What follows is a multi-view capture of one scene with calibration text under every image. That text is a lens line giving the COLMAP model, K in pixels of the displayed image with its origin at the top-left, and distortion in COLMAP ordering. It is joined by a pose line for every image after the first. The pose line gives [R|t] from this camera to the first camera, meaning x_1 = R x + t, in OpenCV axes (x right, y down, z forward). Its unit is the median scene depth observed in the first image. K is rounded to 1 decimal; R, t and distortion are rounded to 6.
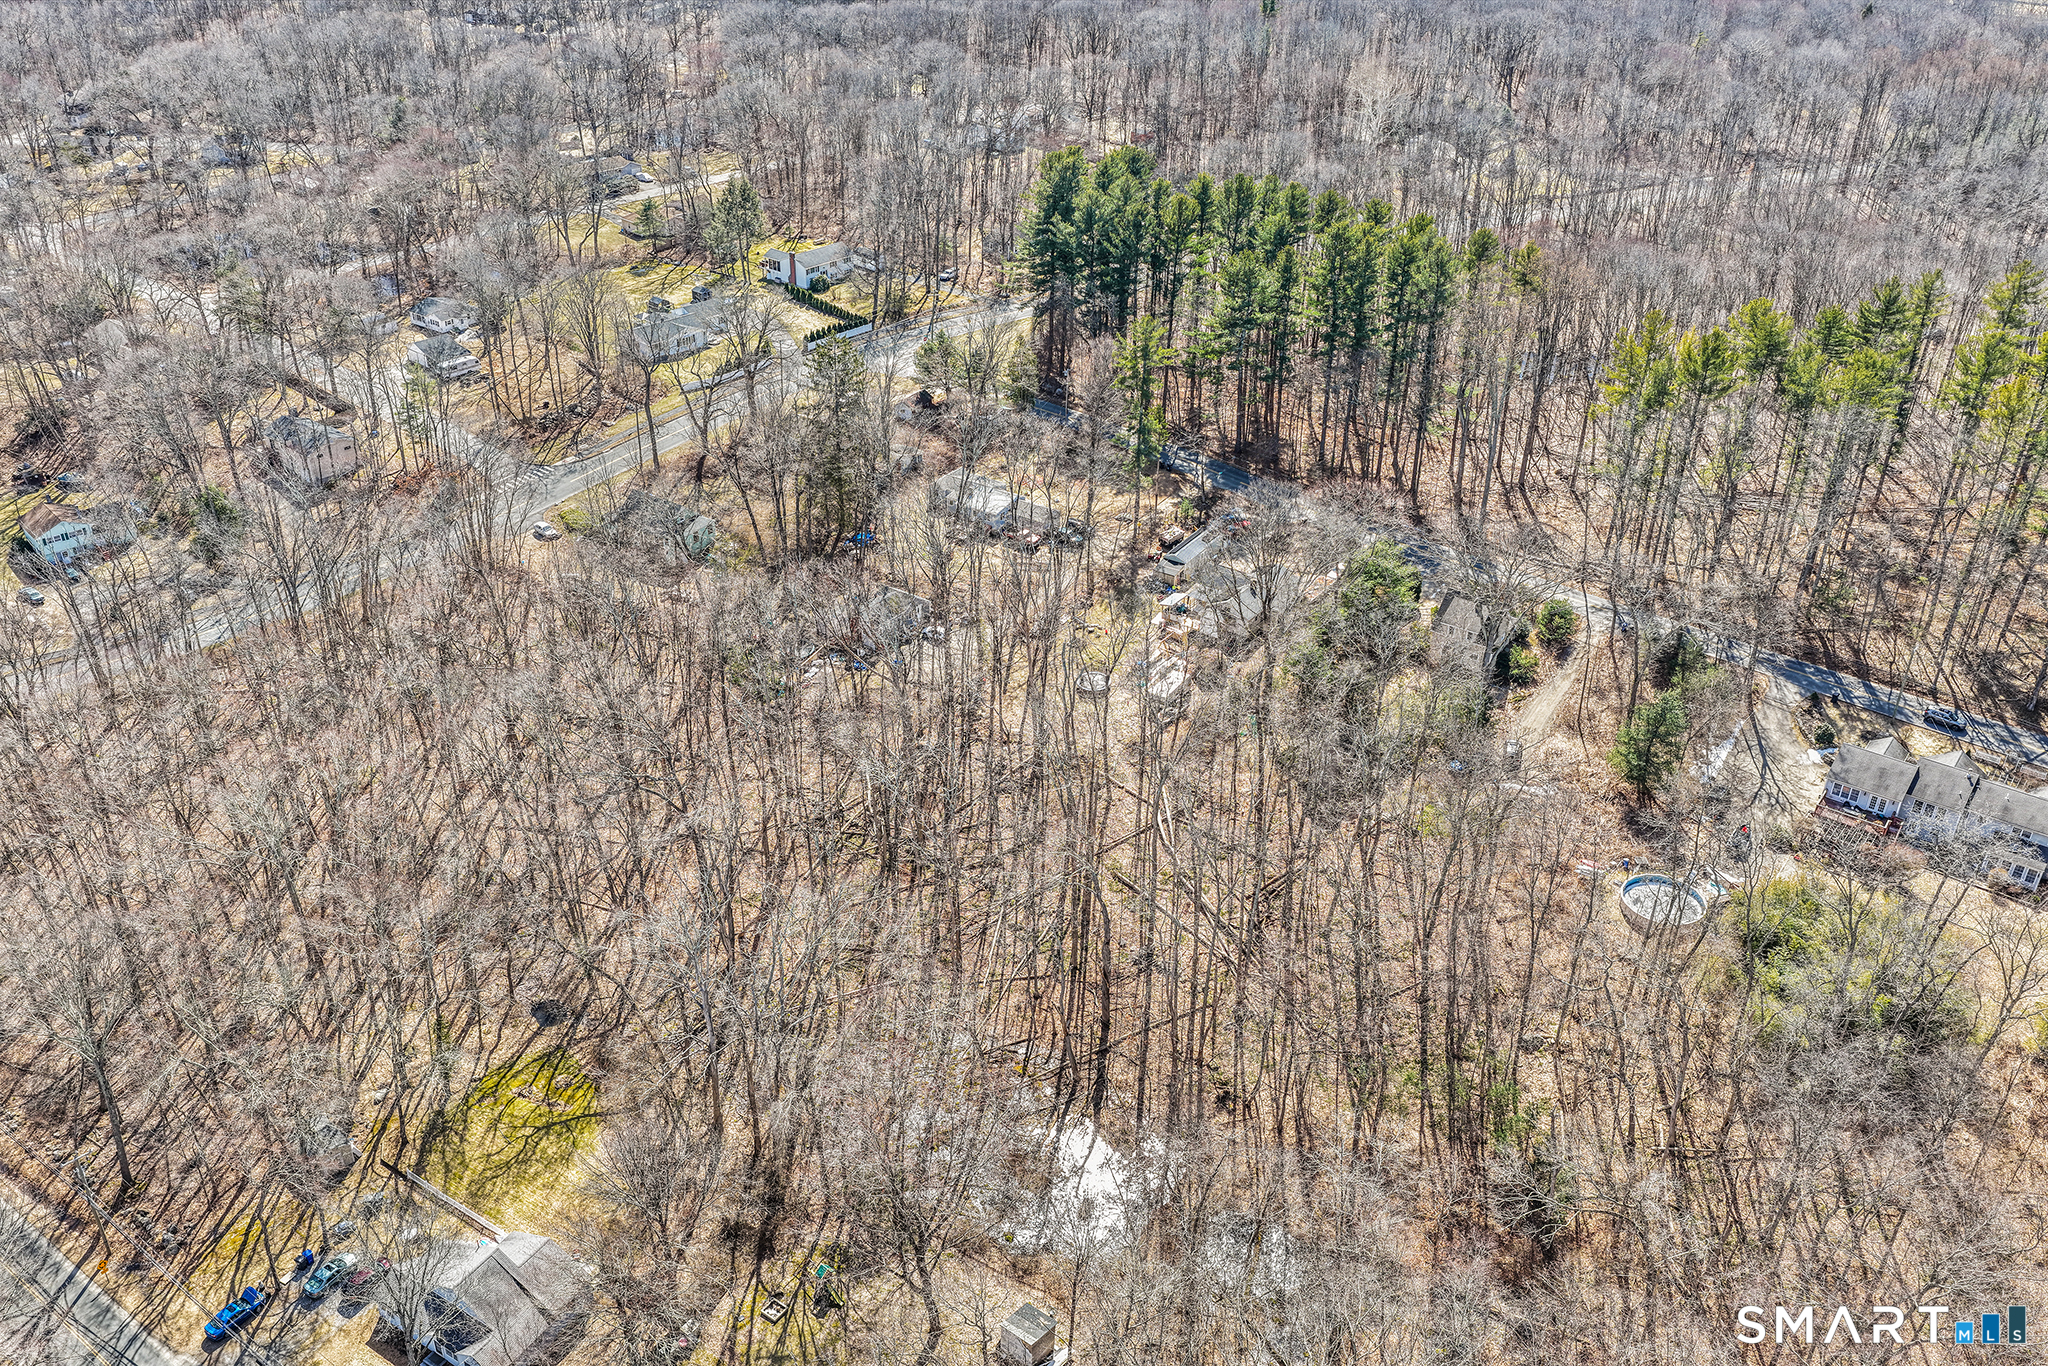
lens RADIAL K [[1723.4, 0, 1024.0], [0, 1723.4, 683.0], [0, 0, 1]] dist [-0.019201, 0.046552]
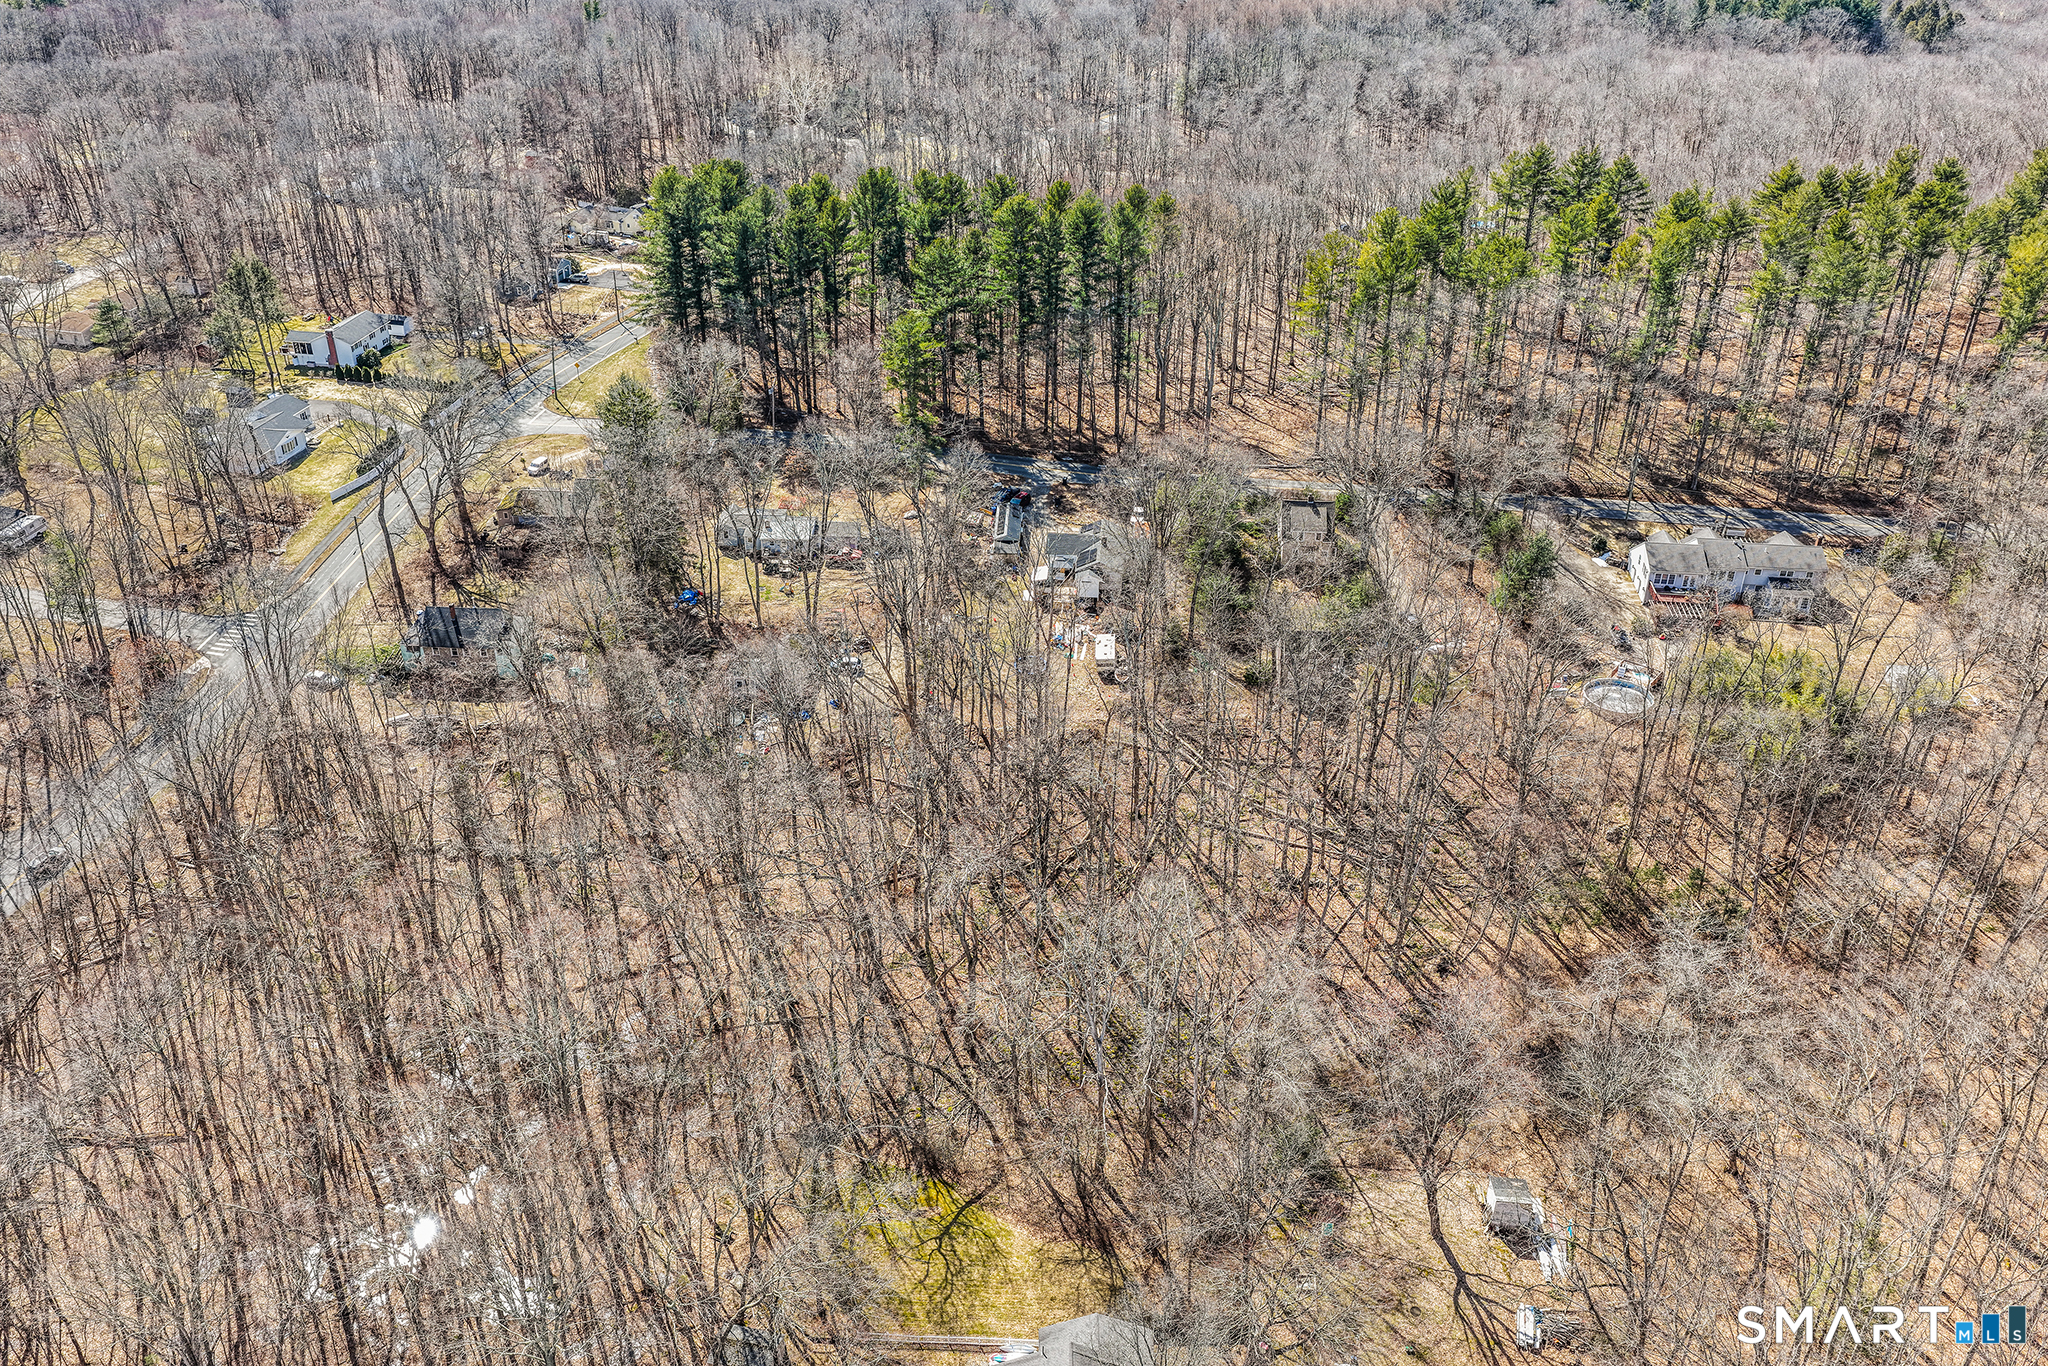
lens RADIAL K [[1723.4, 0, 1024.0], [0, 1723.4, 683.0], [0, 0, 1]] dist [-0.019201, 0.046552]
pose [[0.853402, -0.267161, 0.447582, -0.344258], [0.265414, 0.961734, 0.067994, -0.049824], [-0.448620, 0.060768, 0.891654, 0.072176]]
